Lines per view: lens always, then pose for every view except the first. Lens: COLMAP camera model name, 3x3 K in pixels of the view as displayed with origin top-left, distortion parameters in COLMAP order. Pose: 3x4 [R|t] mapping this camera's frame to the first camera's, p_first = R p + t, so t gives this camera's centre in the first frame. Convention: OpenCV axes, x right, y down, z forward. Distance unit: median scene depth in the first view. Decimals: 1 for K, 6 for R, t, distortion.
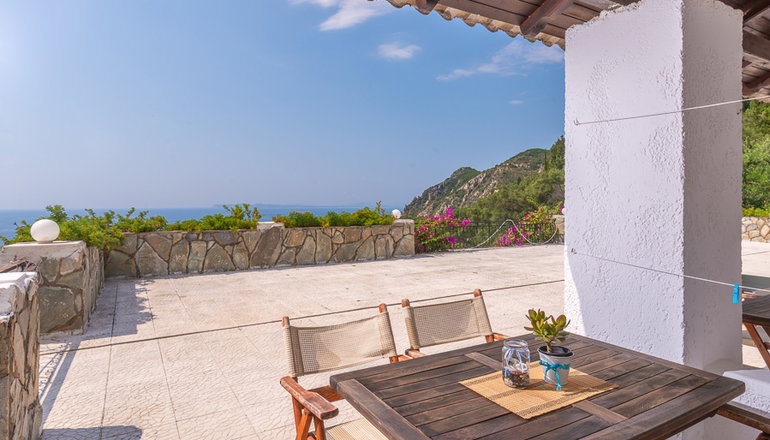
lens RADIAL K [[420.2, 0, 356.7], [0, 420.2, 206.2], [0, 0, 1]] dist [-0.000684, -0.000014]
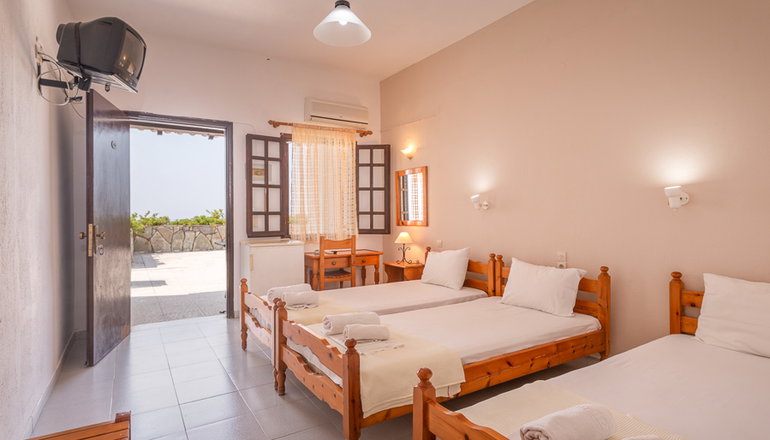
lens RADIAL K [[420.2, 0, 386.9], [0, 420.2, 219.3], [0, 0, 1]] dist [-0.000684, -0.000014]
pose [[0.998263, 0.002420, 0.058871, 0.300037], [-0.003331, 0.999876, 0.015386, 0.007548], [-0.058827, -0.015556, 0.998147, -0.694137]]
